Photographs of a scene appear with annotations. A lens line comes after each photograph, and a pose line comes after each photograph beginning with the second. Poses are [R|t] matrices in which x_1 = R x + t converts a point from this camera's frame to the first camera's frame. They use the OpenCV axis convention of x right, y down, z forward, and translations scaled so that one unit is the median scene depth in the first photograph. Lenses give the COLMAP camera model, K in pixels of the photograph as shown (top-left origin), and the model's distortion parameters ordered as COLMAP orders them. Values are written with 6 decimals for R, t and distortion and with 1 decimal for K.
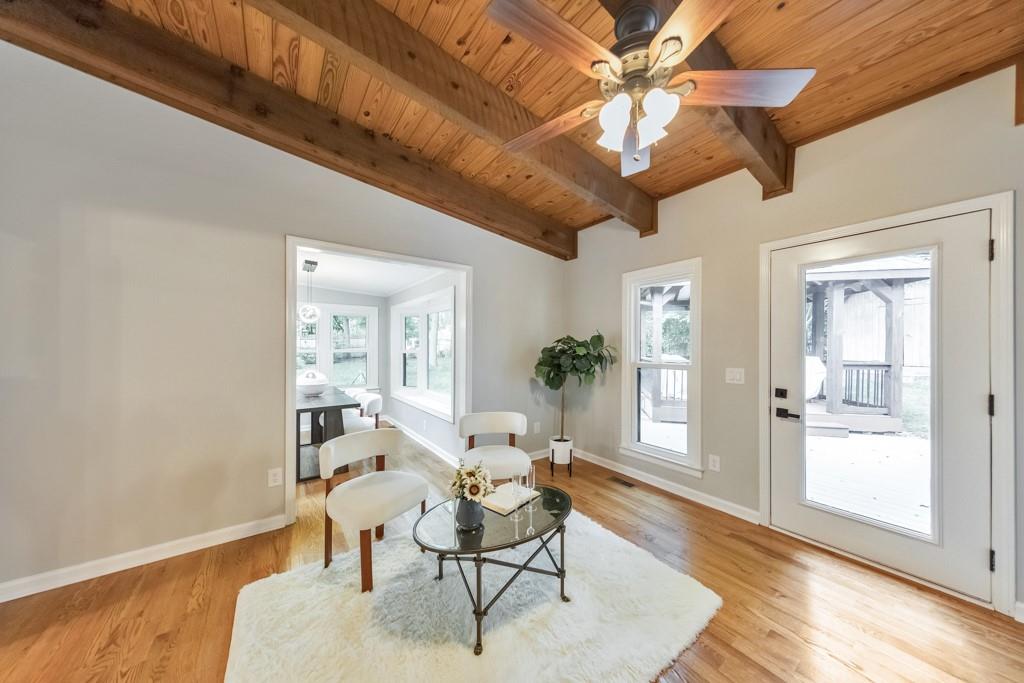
lens RADIAL K [[325.5, 0, 515.2], [0, 325.5, 341.3], [0, 0, 1]] dist [0.001930, -0.000039]
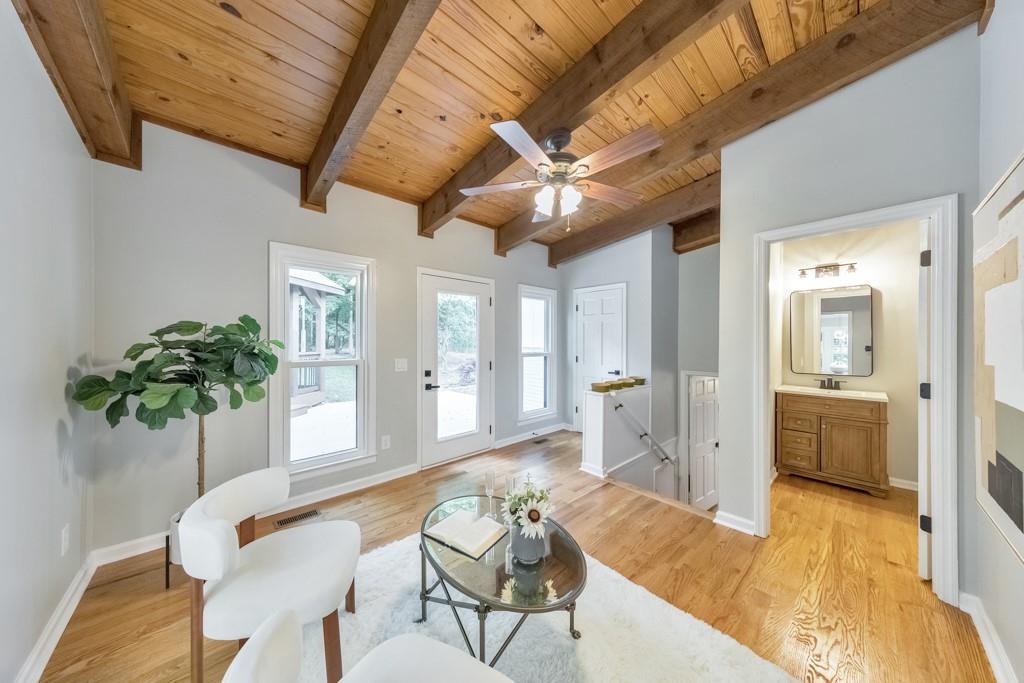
lens RADIAL K [[323.5, 0, 514.7], [0, 323.5, 343.2], [0, 0, 1]] dist [0.000340, -0.000019]
pose [[-0.116868, 0.000249, 0.993147, -0.649775], [-0.008073, 0.999967, -0.001200, 0.022538], [-0.993115, -0.008158, -0.116862, 0.770286]]
